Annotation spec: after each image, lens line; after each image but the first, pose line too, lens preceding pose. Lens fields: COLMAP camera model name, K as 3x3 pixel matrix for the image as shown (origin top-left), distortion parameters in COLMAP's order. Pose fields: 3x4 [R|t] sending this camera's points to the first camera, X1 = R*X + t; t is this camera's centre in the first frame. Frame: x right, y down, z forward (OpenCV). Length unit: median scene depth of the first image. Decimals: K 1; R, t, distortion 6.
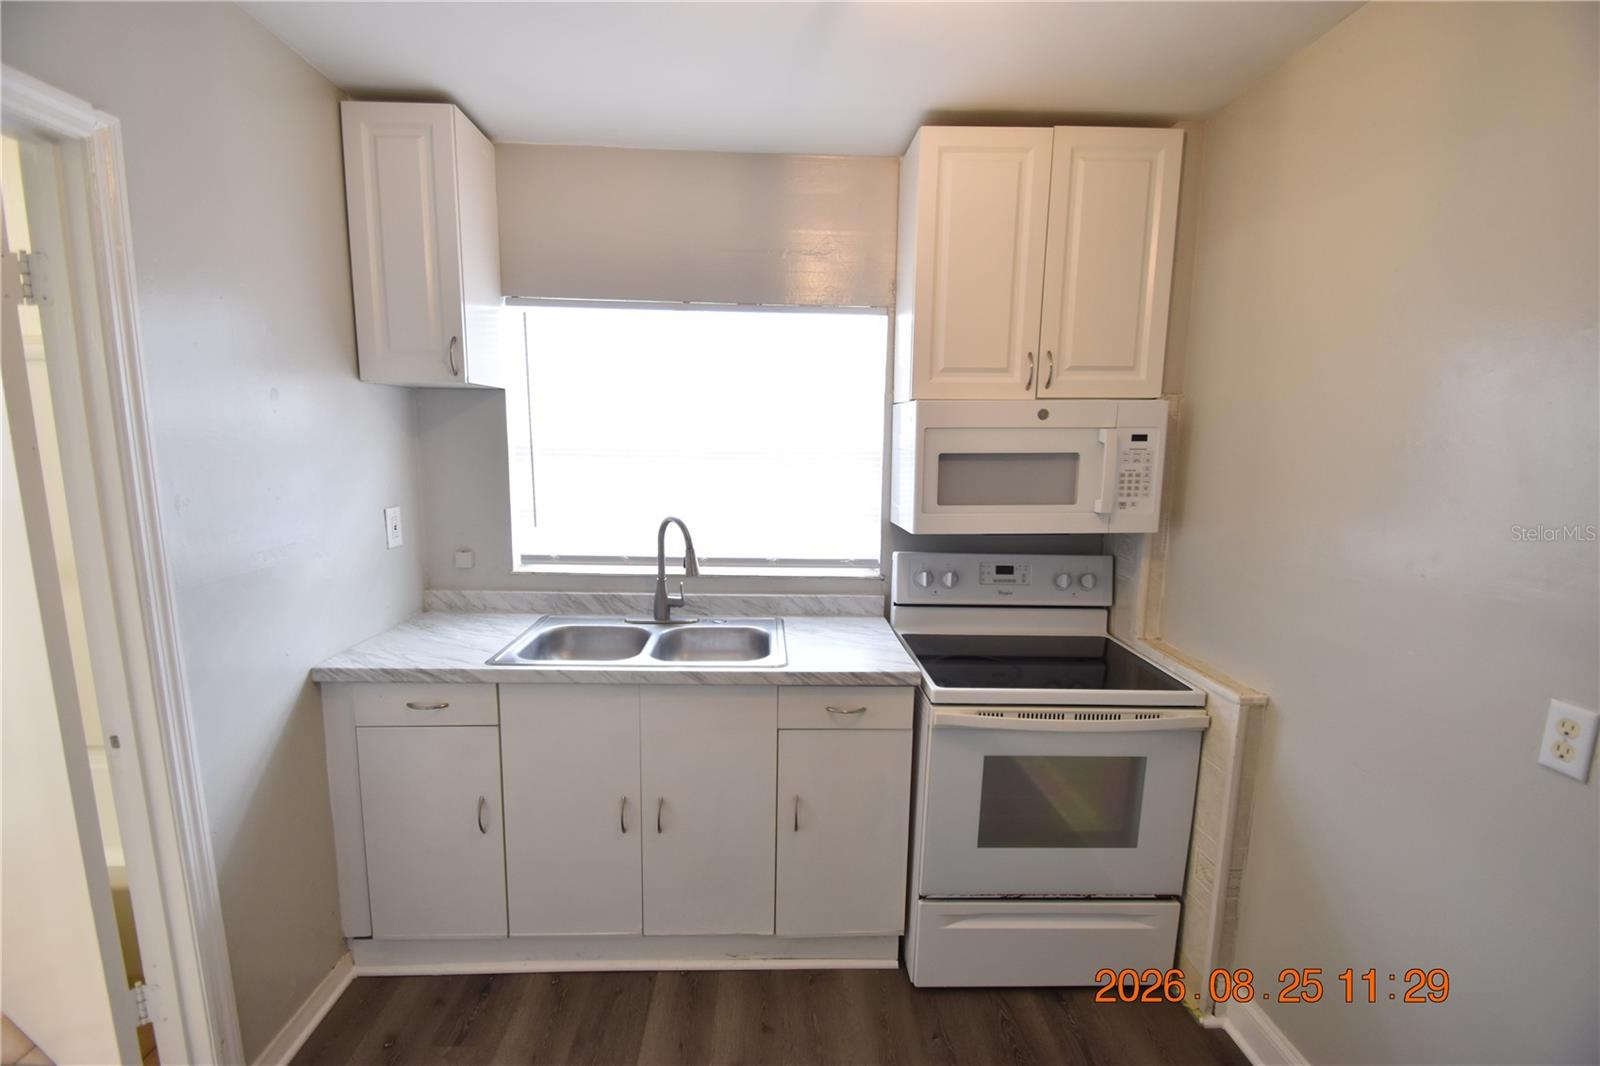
lens RADIAL K [[698.1, 0, 789.0], [0, 698.1, 543.3], [0, 0, 1]] dist [0.004539, -0.011724]
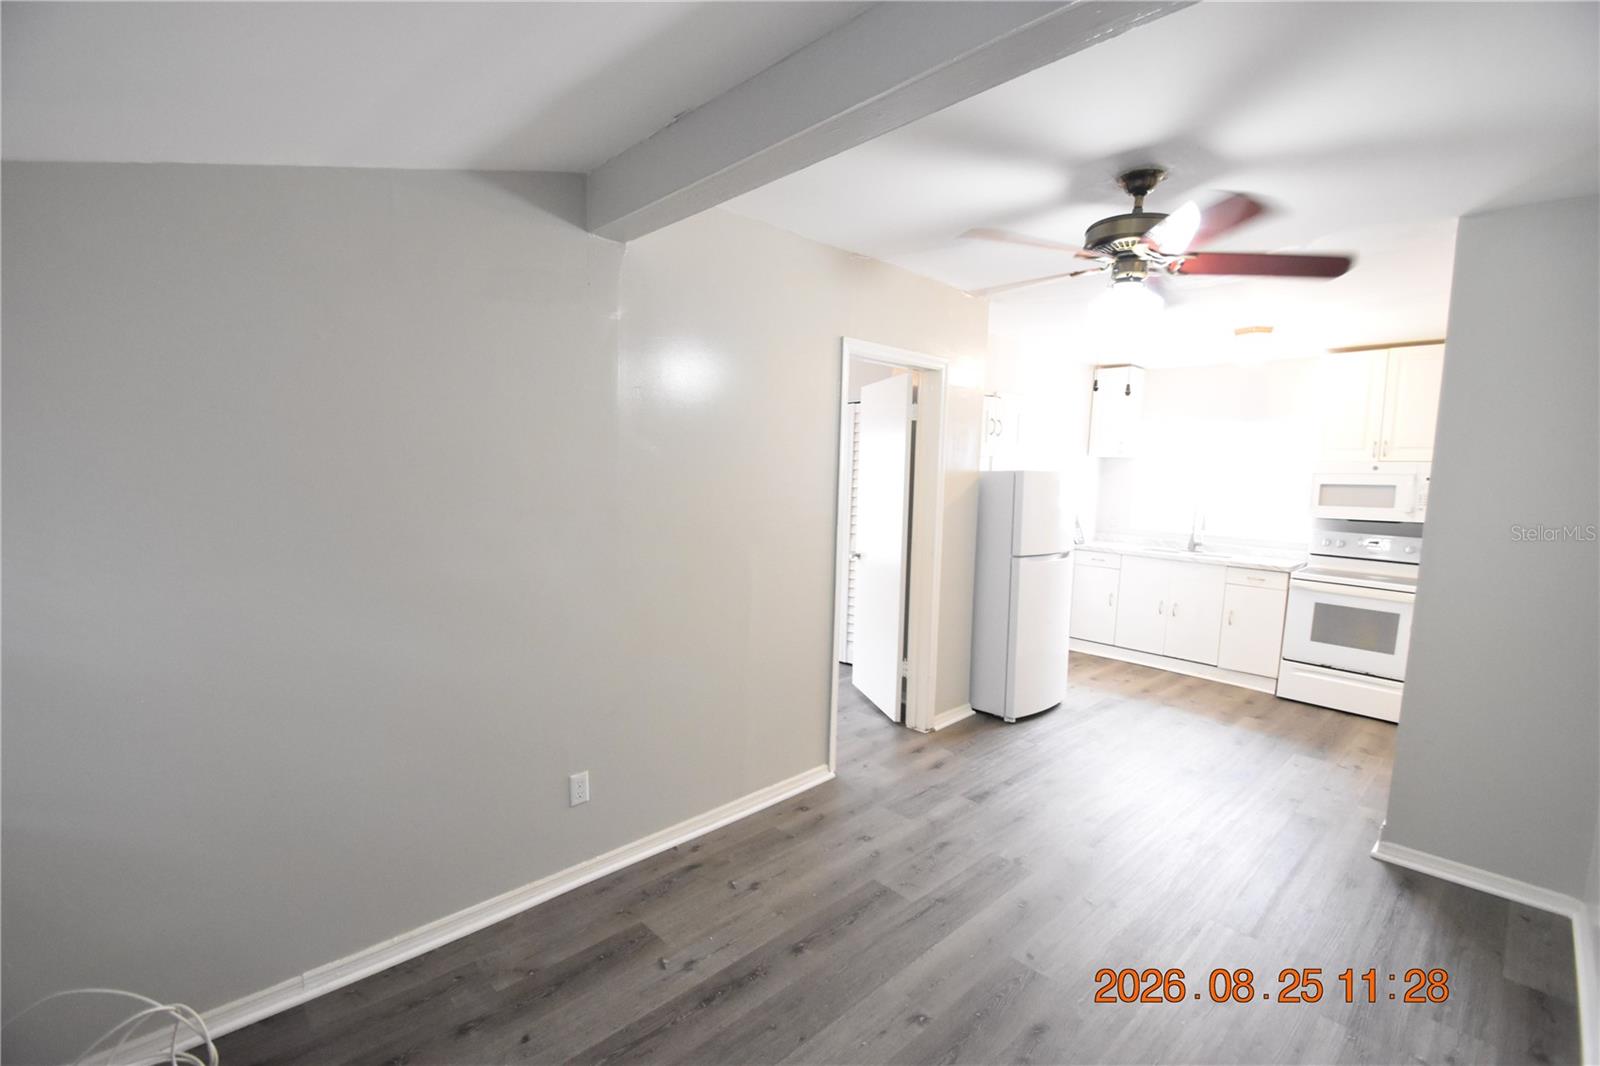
lens RADIAL K [[698.1, 0, 796.3], [0, 698.1, 545.2], [0, 0, 1]] dist [0.004539, -0.011724]
pose [[0.674952, 0.083849, -0.733082, 0.781537], [-0.137592, 0.990398, -0.013400, 0.363266], [0.724920, 0.109911, 0.680008, -1.931789]]
